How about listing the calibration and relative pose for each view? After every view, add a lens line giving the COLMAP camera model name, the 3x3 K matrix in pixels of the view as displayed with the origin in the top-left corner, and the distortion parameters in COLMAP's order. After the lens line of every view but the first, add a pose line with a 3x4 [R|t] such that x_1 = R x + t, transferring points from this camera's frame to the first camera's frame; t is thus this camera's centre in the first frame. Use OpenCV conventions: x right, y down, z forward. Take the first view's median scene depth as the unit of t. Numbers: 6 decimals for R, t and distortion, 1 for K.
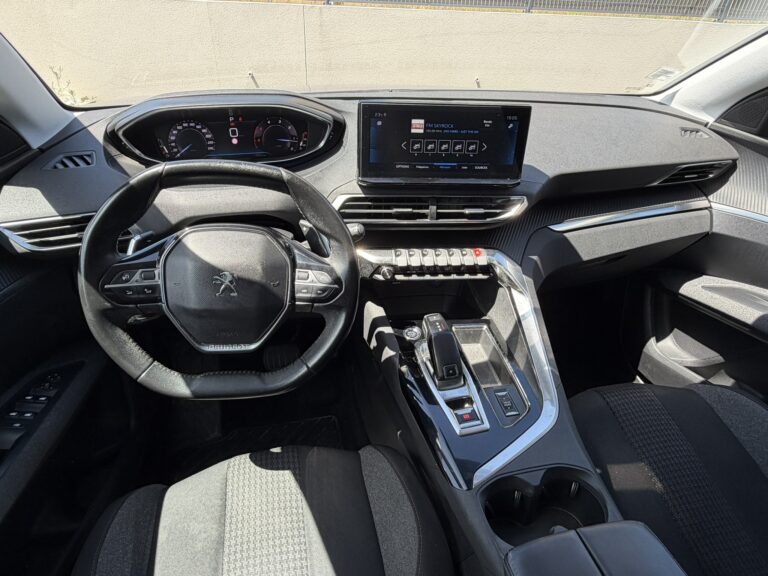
lens RADIAL K [[452.8, 0, 381.4], [0, 452.8, 292.6], [0, 0, 1]] dist [0.001401, 0.032372]
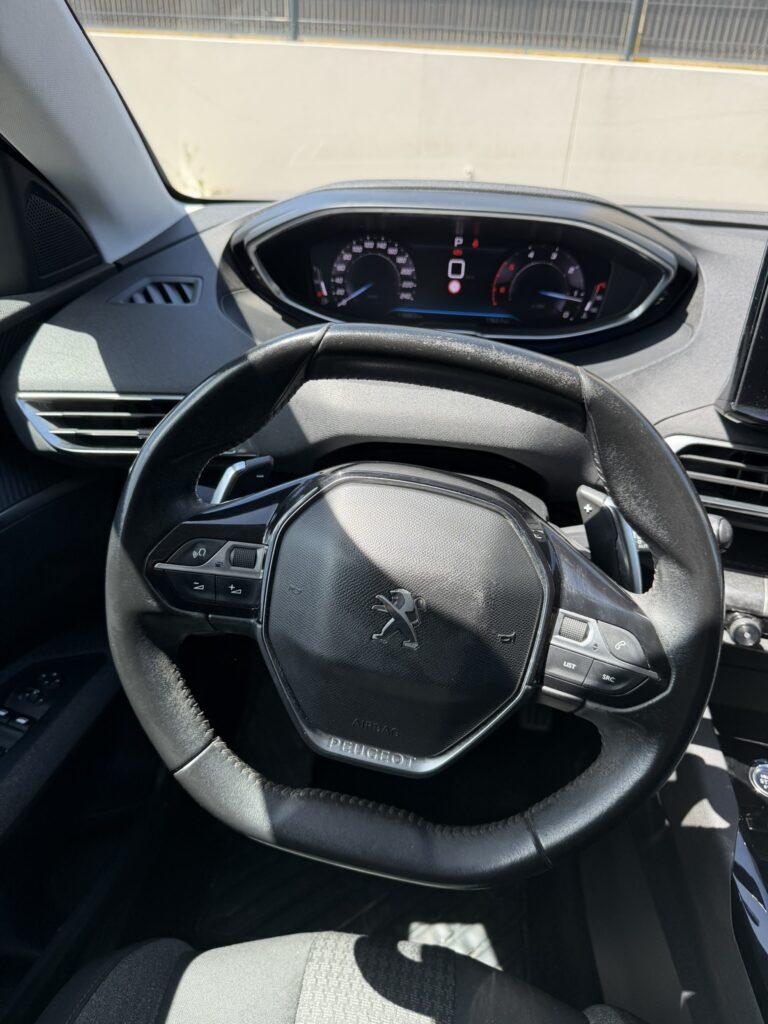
lens RADIAL K [[706.5, 0, 381.3], [0, 706.5, 506.7], [0, 0, 1]] dist [0.134709, -0.179398]
pose [[0.941932, 0.196868, -0.272041, -0.174381], [-0.204427, 0.978882, 0.000566, -0.105303], [0.266408, 0.055079, 0.962285, 0.304770]]
